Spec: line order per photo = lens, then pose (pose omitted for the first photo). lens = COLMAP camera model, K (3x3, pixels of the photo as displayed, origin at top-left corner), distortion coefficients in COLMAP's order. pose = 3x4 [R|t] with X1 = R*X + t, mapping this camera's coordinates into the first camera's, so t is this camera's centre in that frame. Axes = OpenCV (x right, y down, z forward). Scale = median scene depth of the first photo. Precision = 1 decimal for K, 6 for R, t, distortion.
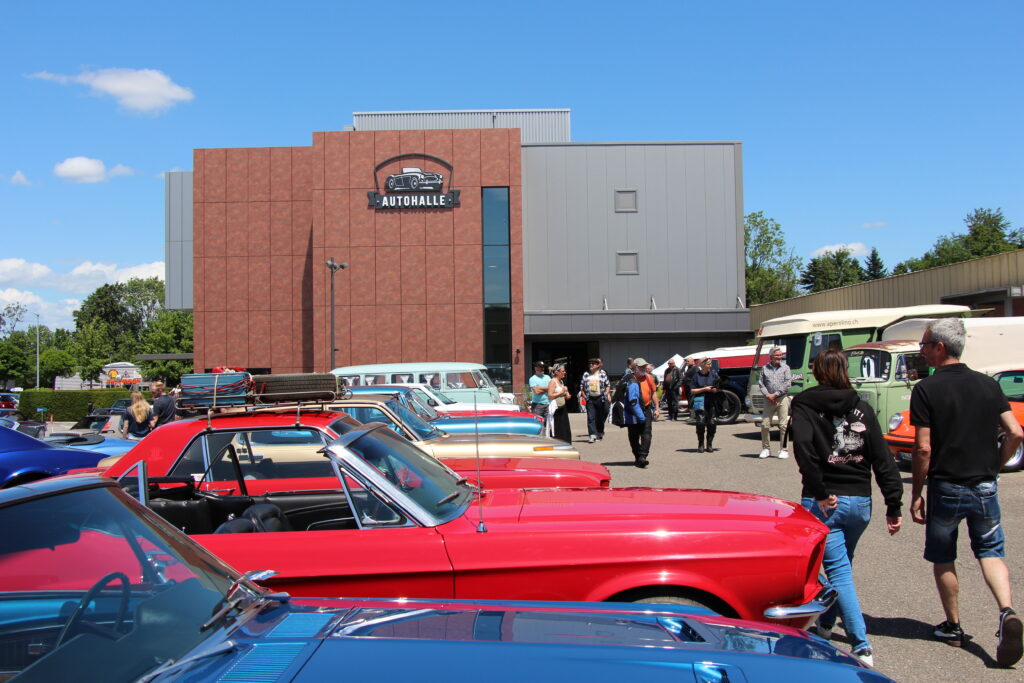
lens RADIAL K [[1021.8, 0, 504.2], [0, 1021.8, 321.9], [0, 0, 1]] dist [-0.050739, 0.000000]
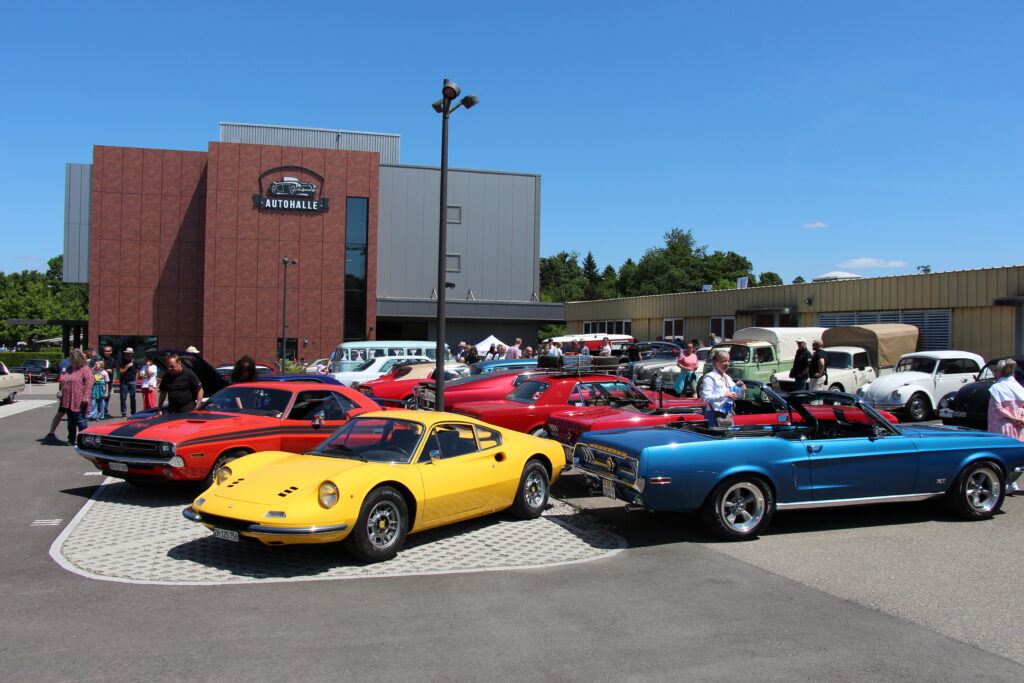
lens RADIAL K [[906.3, 0, 516.9], [0, 906.3, 328.1], [0, 0, 1]] dist [-0.134343, 0.145040]
pose [[0.952540, 0.032705, 0.302653, -0.152040], [-0.042250, 0.998793, 0.025041, -0.007815], [-0.301469, -0.036640, 0.952772, -0.119640]]
